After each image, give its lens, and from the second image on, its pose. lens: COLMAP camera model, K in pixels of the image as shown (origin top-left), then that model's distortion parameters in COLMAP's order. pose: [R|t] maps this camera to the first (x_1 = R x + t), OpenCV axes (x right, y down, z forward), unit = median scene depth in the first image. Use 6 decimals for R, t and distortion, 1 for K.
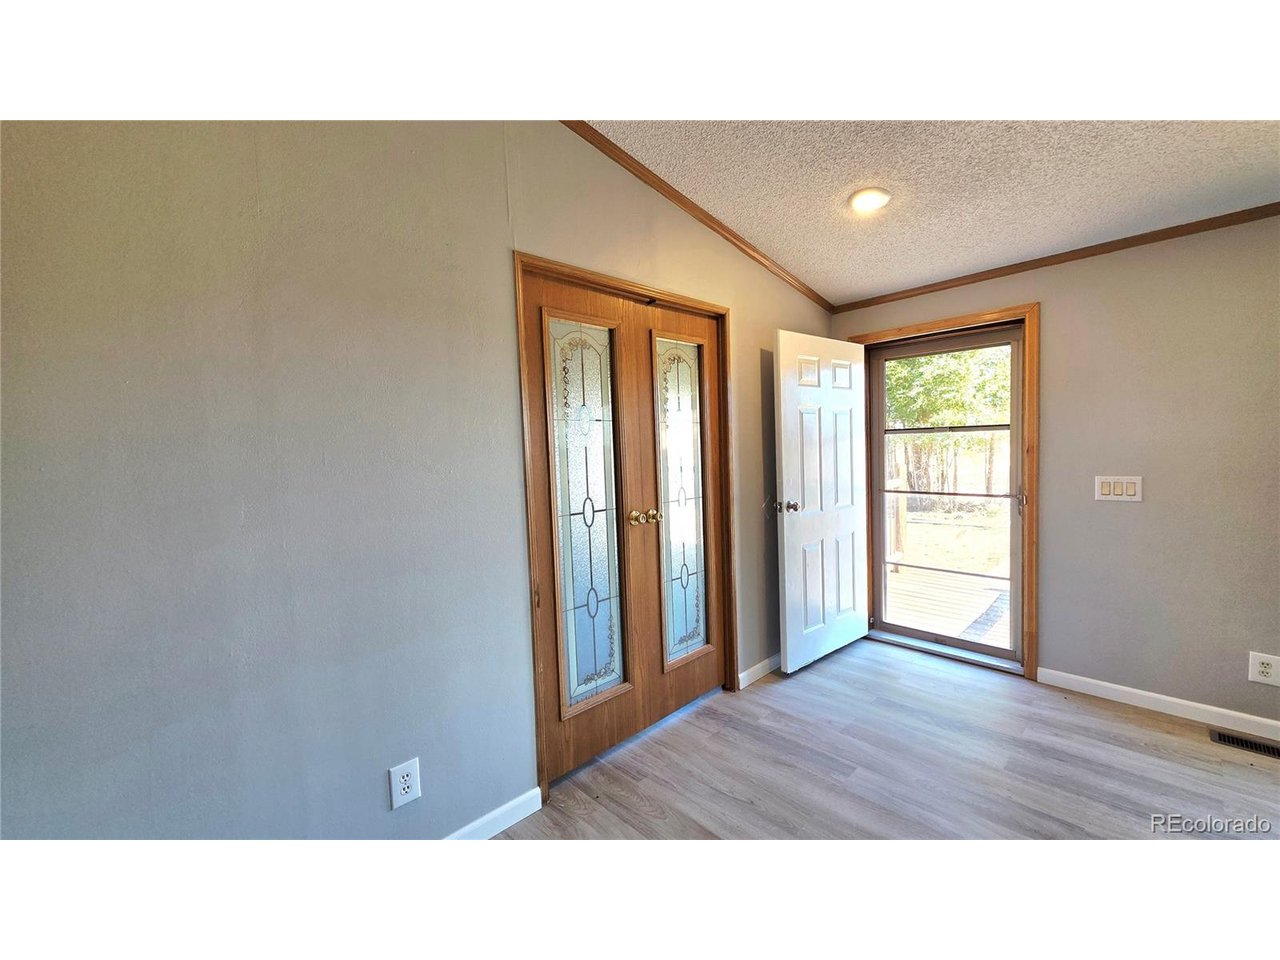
lens RADIAL K [[510.6, 0, 638.5], [0, 510.6, 479.8], [0, 0, 1]] dist [-0.000468, -0.000909]
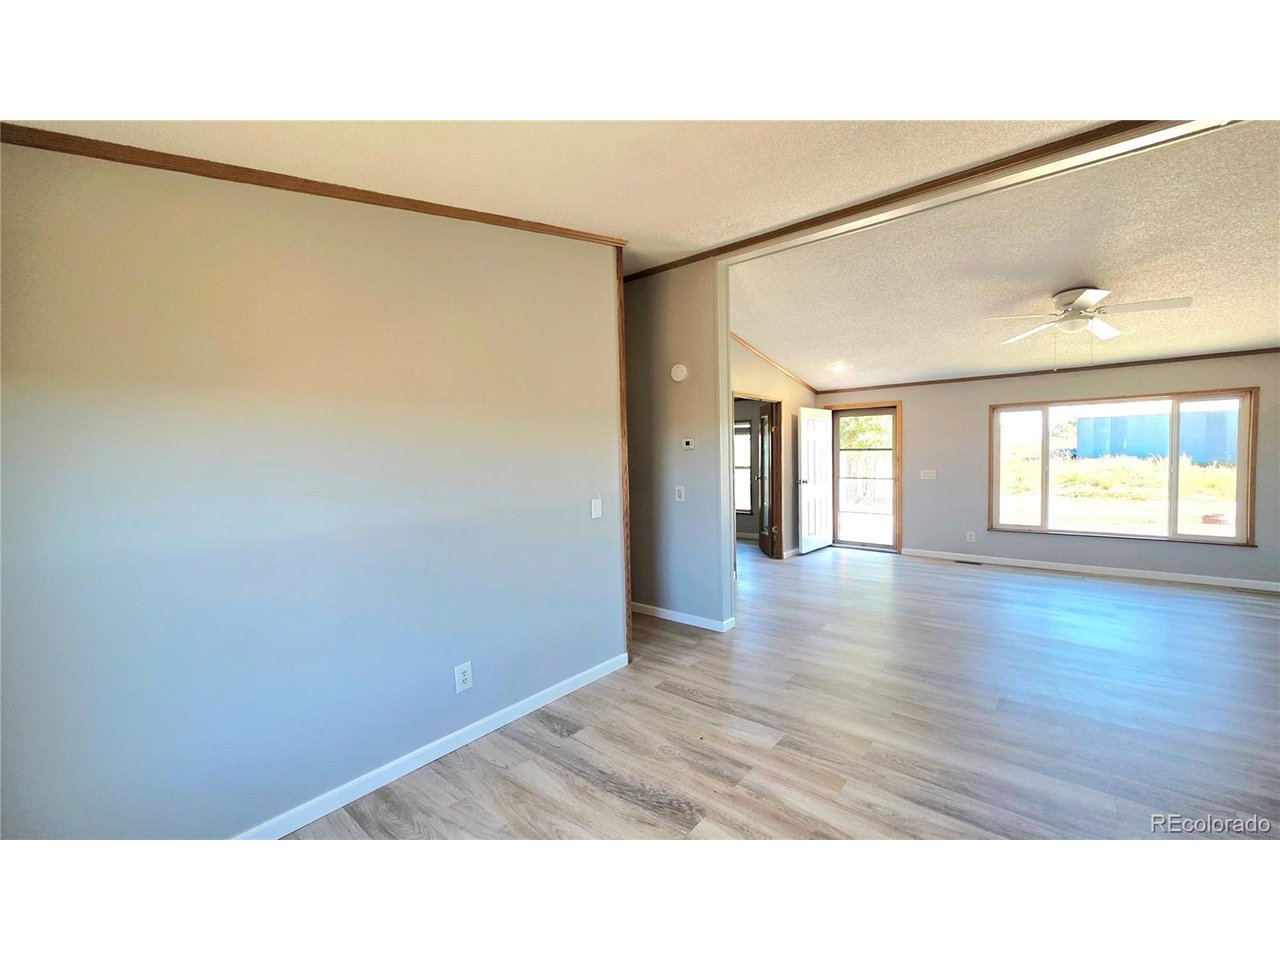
lens RADIAL K [[510.6, 0, 641.4], [0, 510.6, 477.1], [0, 0, 1]] dist [-0.000468, -0.000909]
pose [[0.992051, 0.012618, 0.125200, -0.684228], [-0.009900, 0.999702, -0.022304, 0.083862], [-0.125444, 0.020887, 0.991881, -1.144656]]
